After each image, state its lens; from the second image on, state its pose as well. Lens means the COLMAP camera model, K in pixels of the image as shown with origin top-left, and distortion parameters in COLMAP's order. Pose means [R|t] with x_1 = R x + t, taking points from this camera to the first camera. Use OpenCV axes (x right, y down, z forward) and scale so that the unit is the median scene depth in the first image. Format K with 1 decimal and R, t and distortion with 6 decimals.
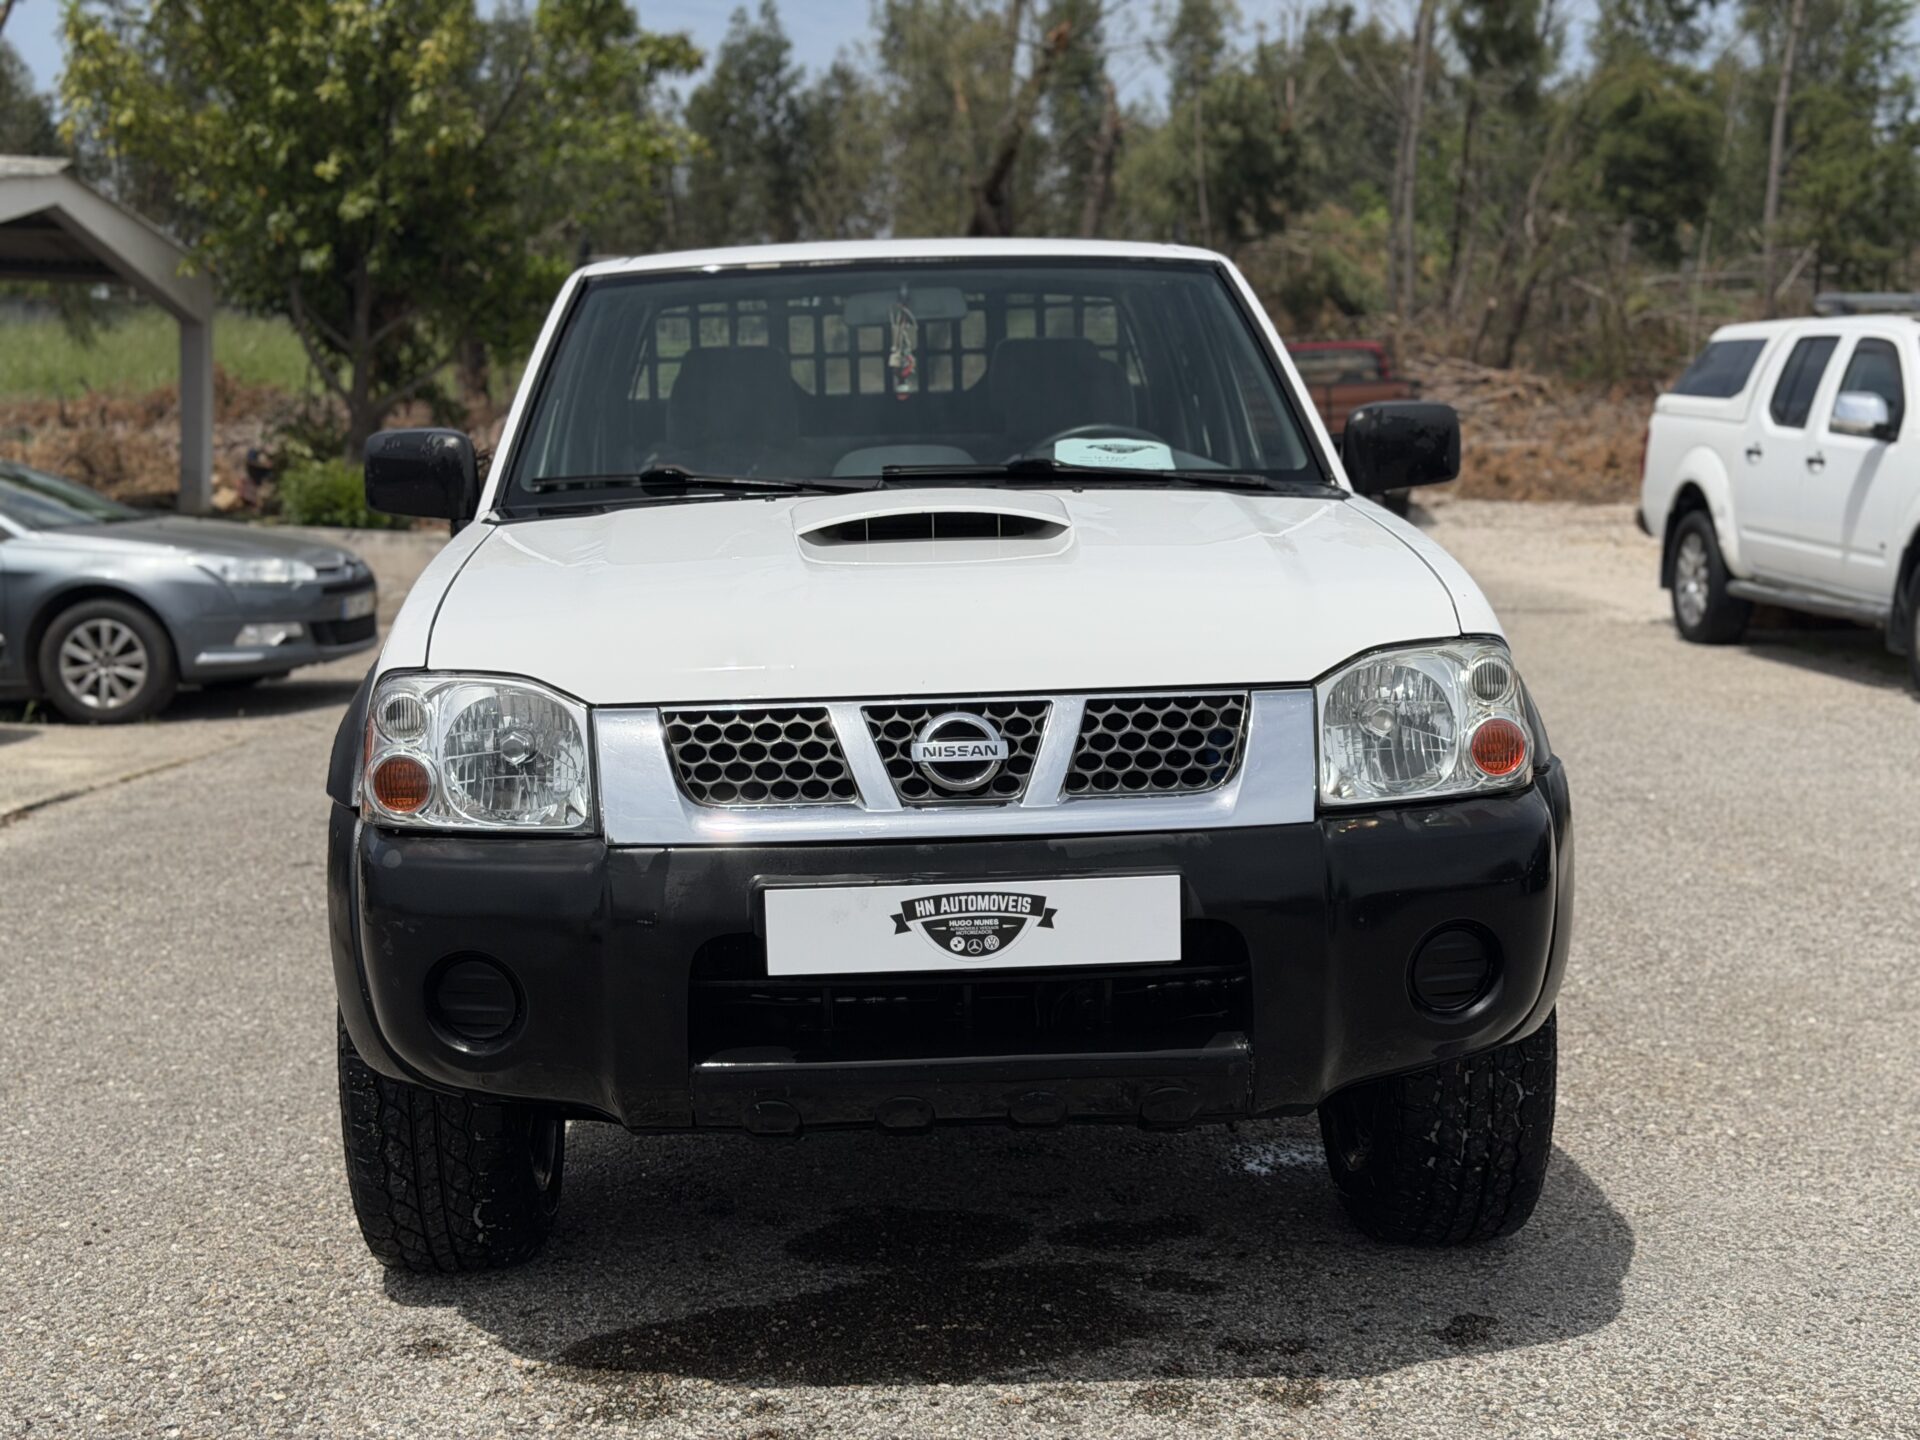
lens RADIAL K [[2702.9, 0, 960.5], [0, 2702.9, 730.7], [0, 0, 1]] dist [0.087610, 0.000000]
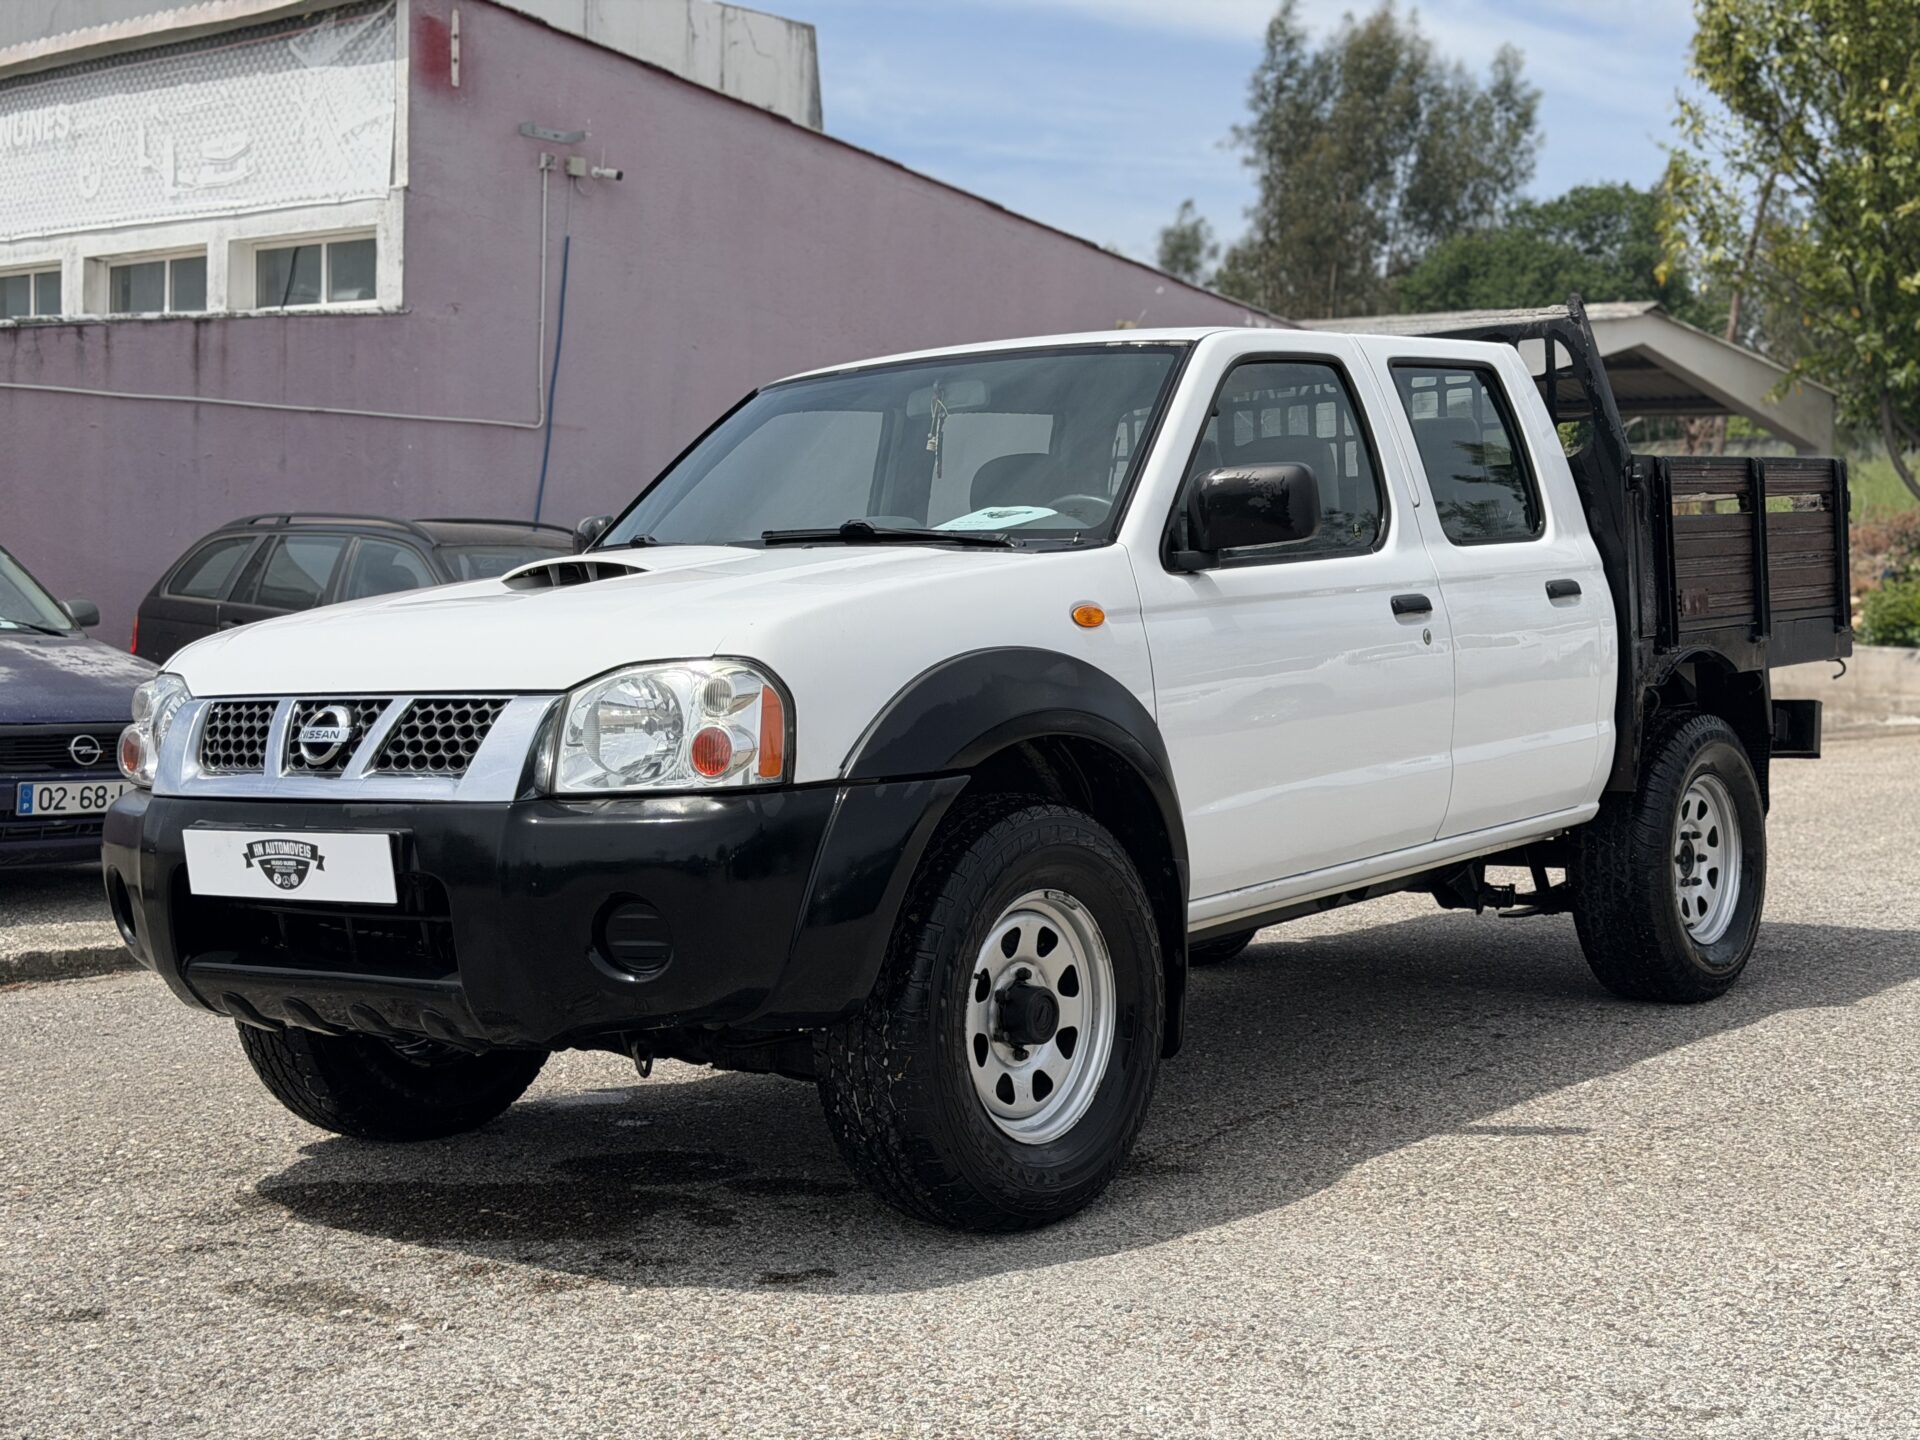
lens RADIAL K [[2702.9, 0, 962.8], [0, 2702.9, 709.3], [0, 0, 1]] dist [0.087610, 0.000000]
pose [[0.766304, 0.019718, -0.642176, 1.079755], [-0.056253, 0.997749, -0.036491, 0.025705], [0.640011, 0.064087, 0.765688, 0.193307]]
